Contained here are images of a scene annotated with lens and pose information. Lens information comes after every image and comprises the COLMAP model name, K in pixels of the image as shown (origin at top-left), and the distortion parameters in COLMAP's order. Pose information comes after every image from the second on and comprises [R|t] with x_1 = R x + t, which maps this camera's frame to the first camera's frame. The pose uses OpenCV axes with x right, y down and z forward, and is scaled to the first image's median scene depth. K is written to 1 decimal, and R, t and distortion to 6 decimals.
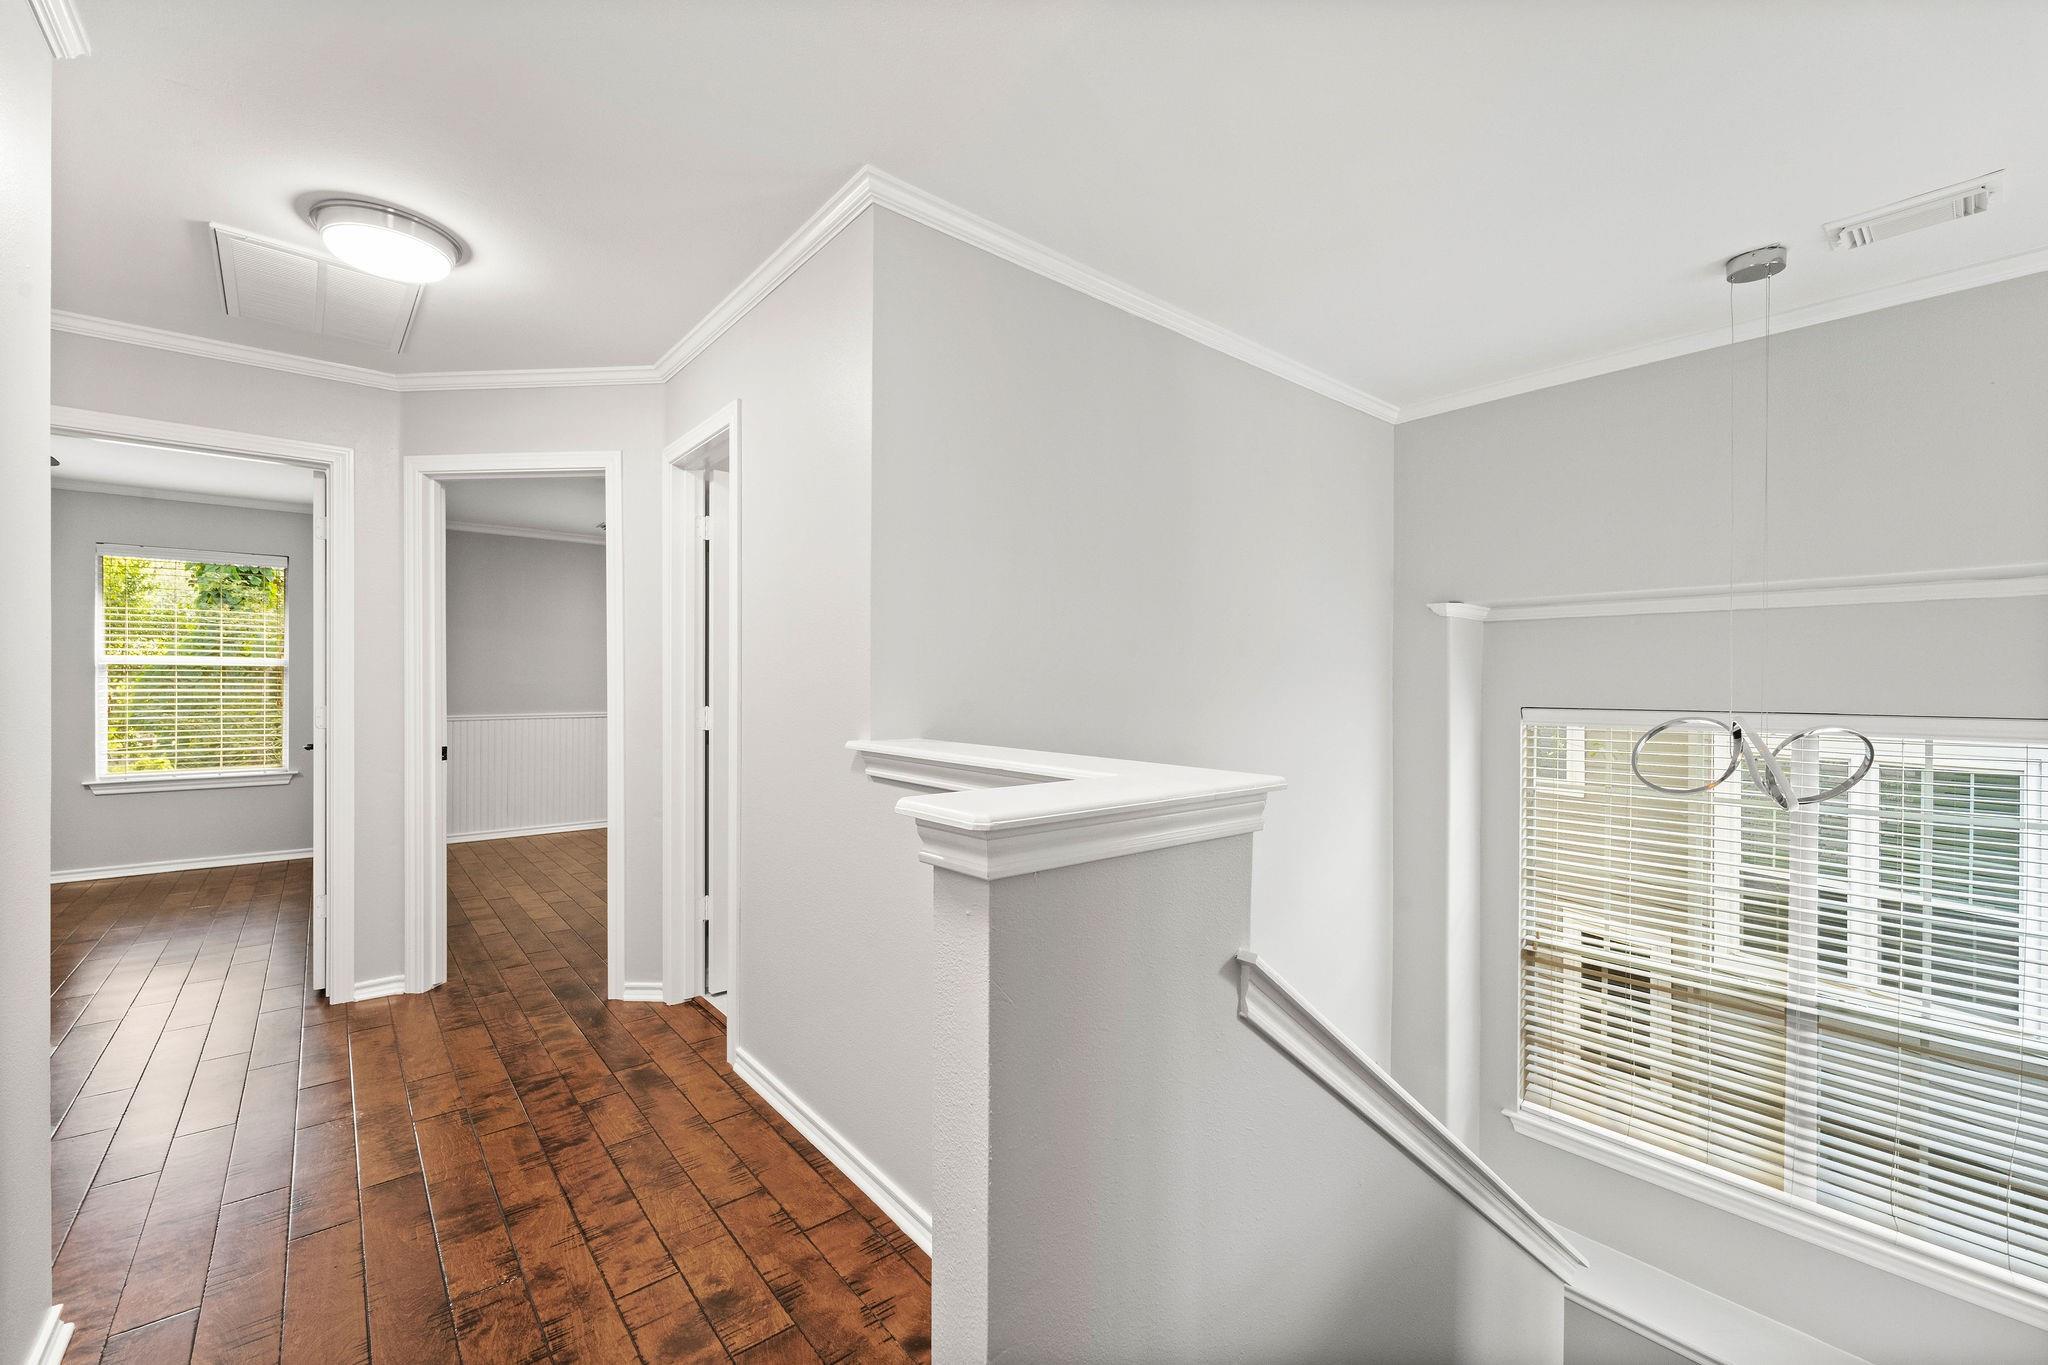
lens RADIAL K [[832.4, 0, 1027.5], [0, 832.4, 701.9], [0, 0, 1]] dist [0.001013, -0.000396]
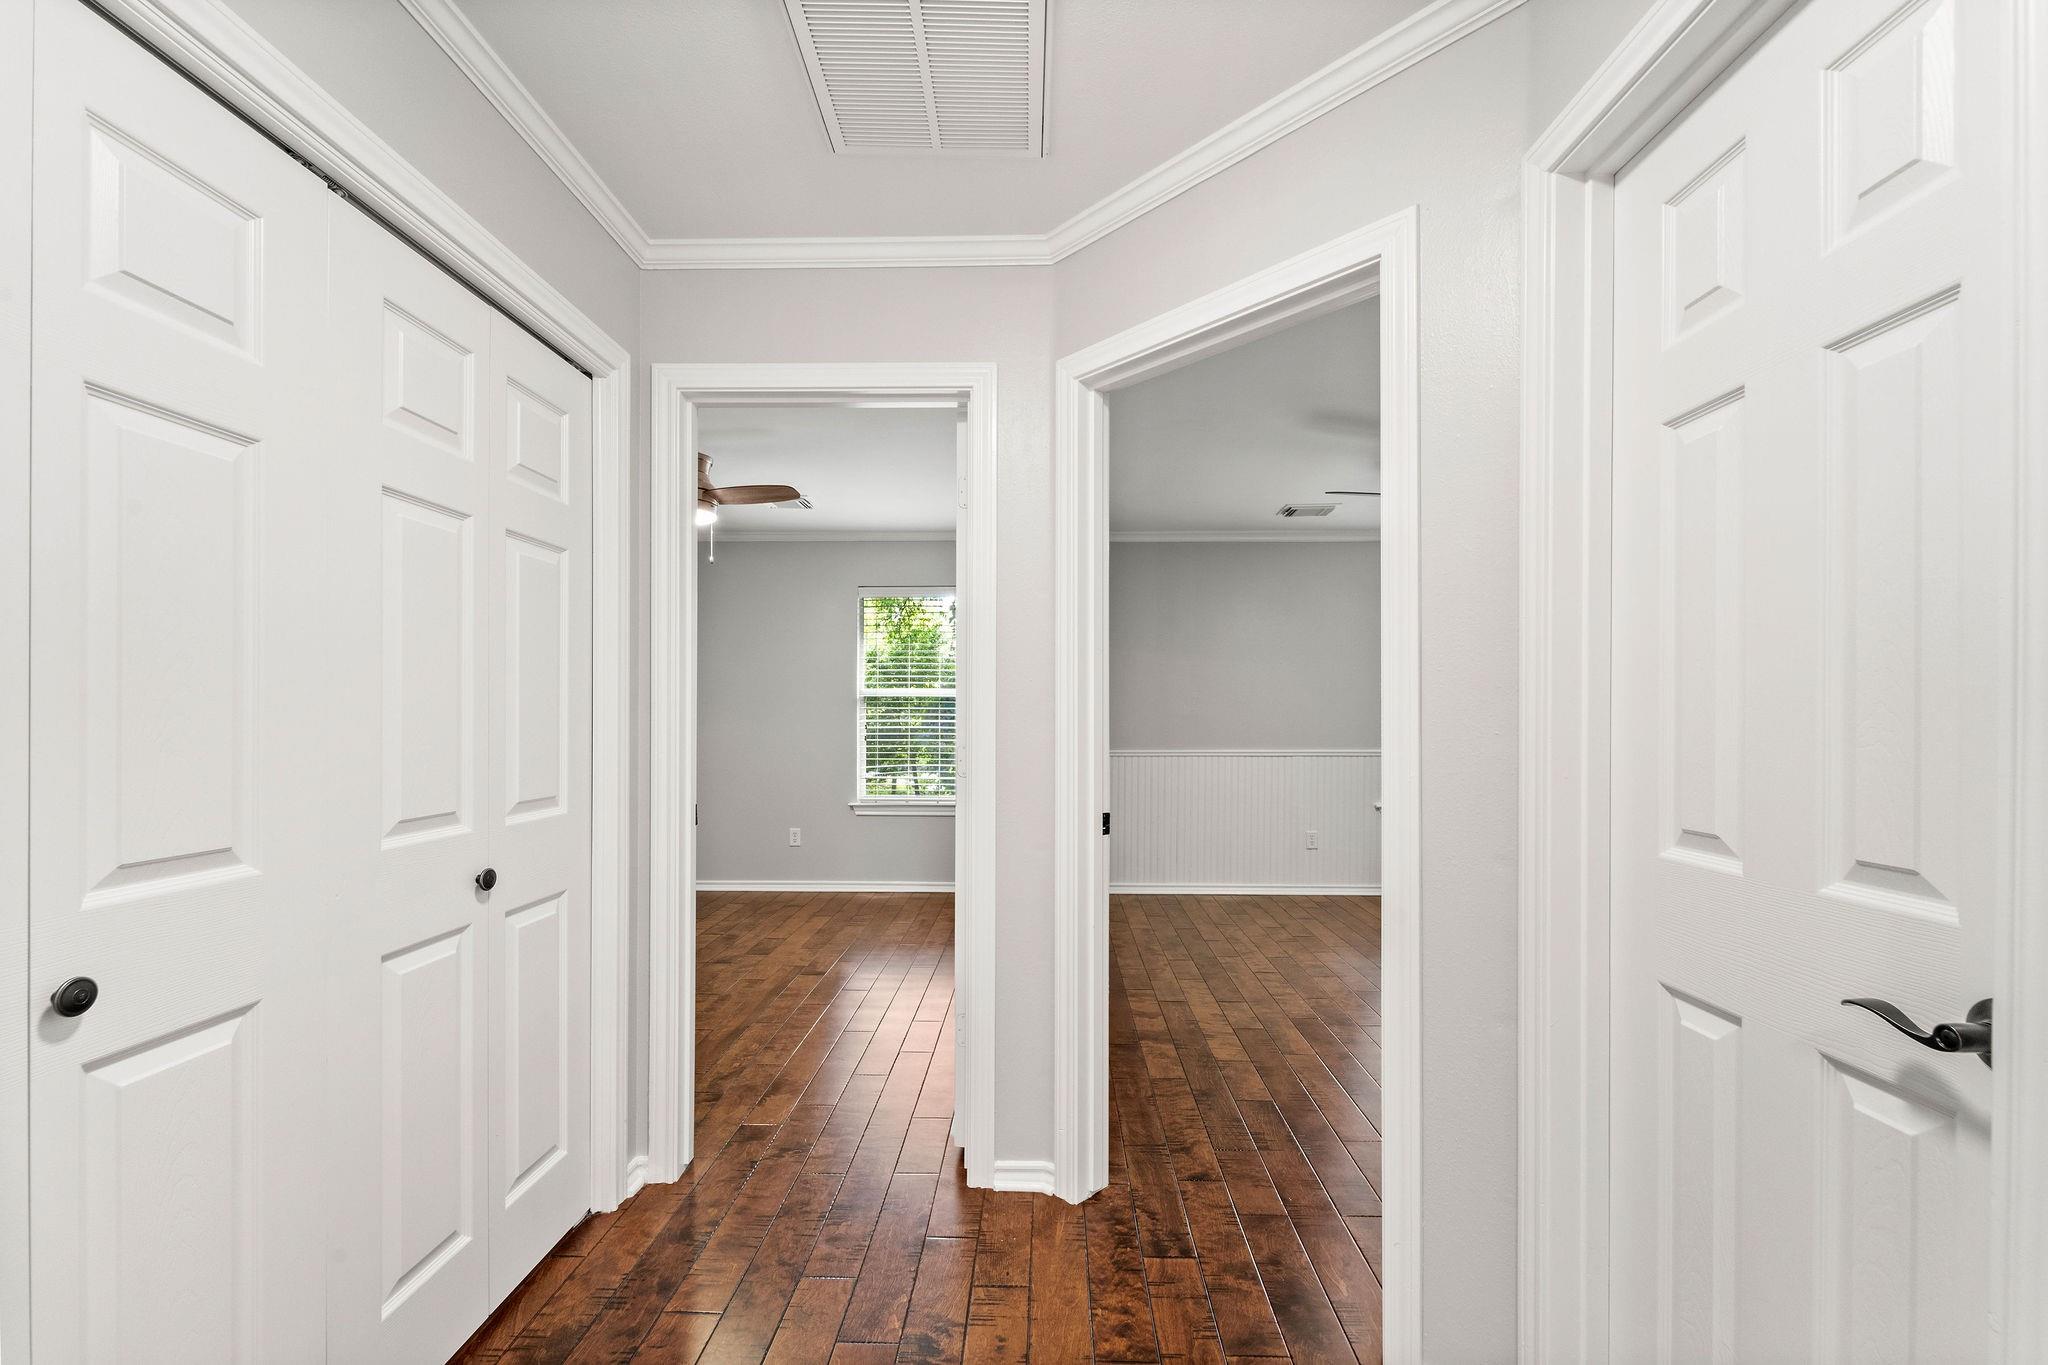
lens RADIAL K [[832.4, 0, 1027.5], [0, 832.4, 701.9], [0, 0, 1]] dist [0.001013, -0.000396]
pose [[0.749605, -0.015343, -0.661708, -0.322038], [-0.006492, 0.999513, -0.030529, -0.010289], [0.661854, 0.027180, 0.749140, 0.479416]]
